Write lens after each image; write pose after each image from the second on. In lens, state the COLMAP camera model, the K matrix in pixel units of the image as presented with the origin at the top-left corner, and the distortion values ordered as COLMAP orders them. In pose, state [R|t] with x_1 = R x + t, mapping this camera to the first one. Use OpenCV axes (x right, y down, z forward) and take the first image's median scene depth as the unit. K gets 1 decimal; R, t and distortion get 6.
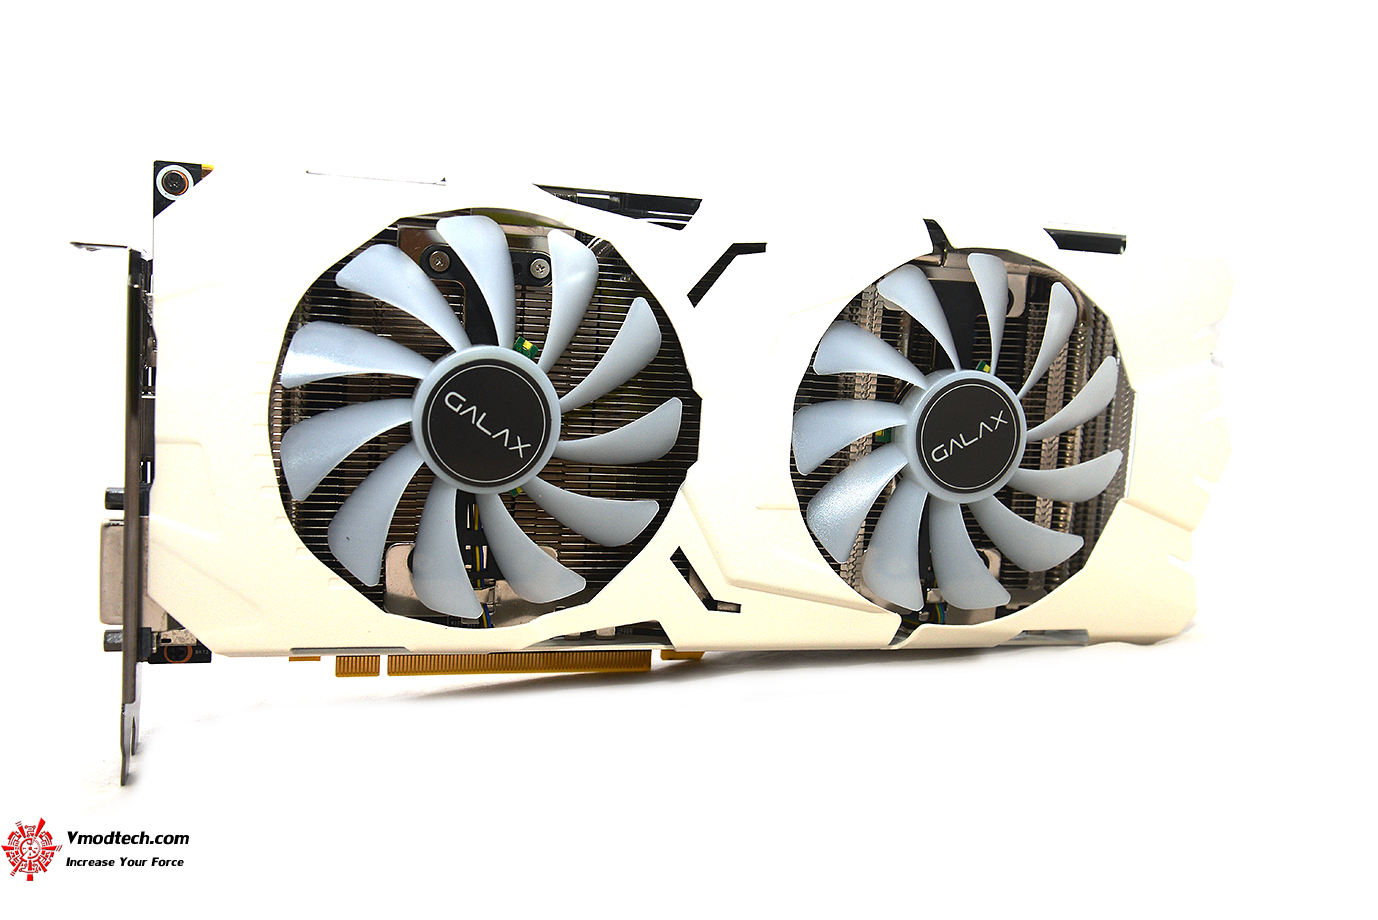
lens RADIAL K [[1302.6, 0, 689.0], [0, 1302.6, 460.0], [0, 0, 1]] dist [-0.002024, -0.001908]
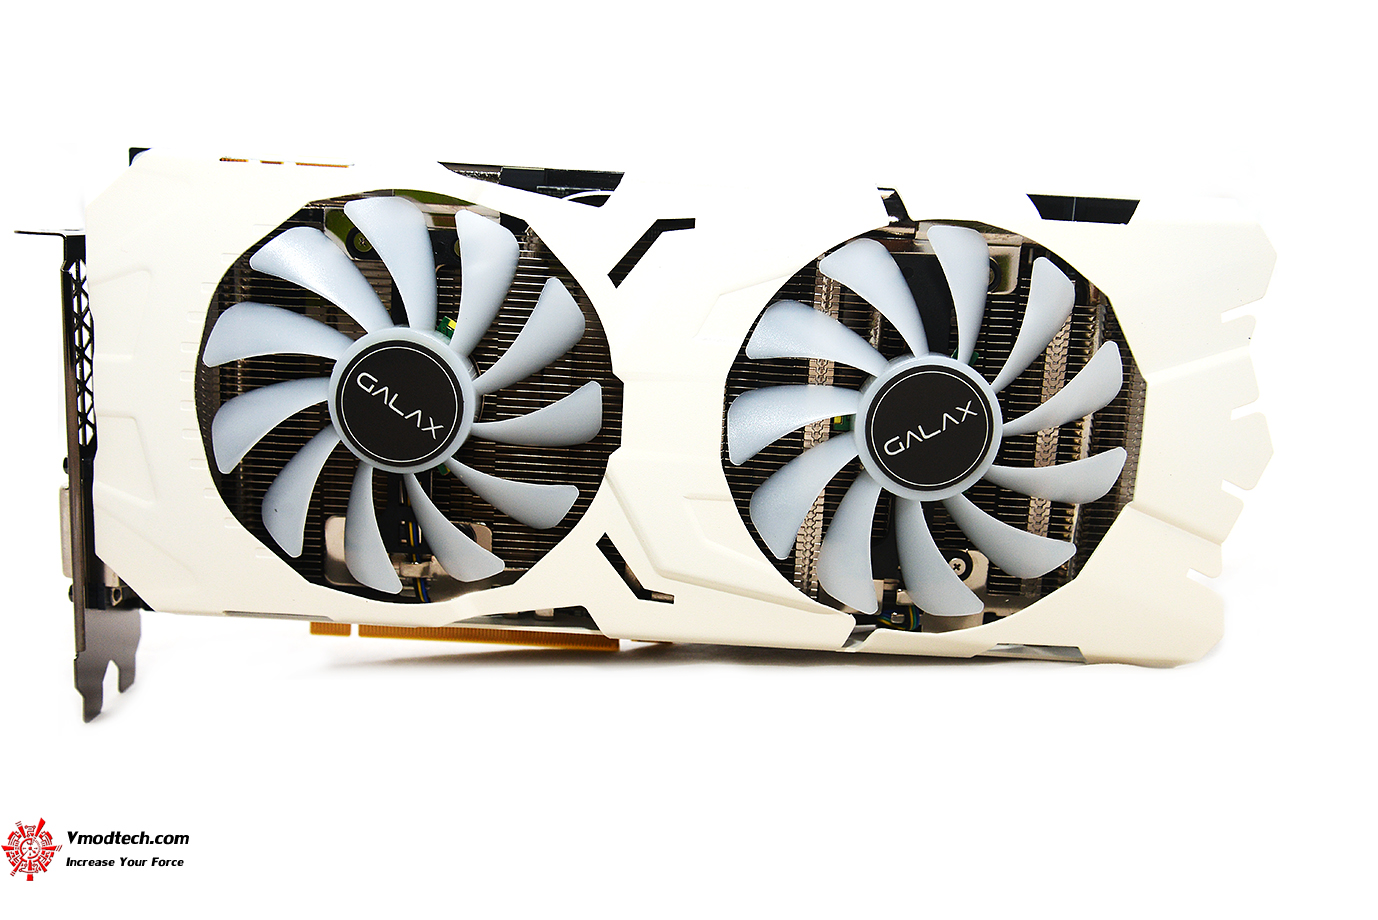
lens RADIAL K [[1302.6, 0, 689.0], [0, 1302.6, 460.0], [0, 0, 1]] dist [-0.002024, -0.001908]
pose [[0.959603, 0.043389, -0.277993, 0.319201], [-0.026927, 0.997665, 0.062766, -0.050576], [0.280068, -0.052745, 0.958530, 0.086524]]
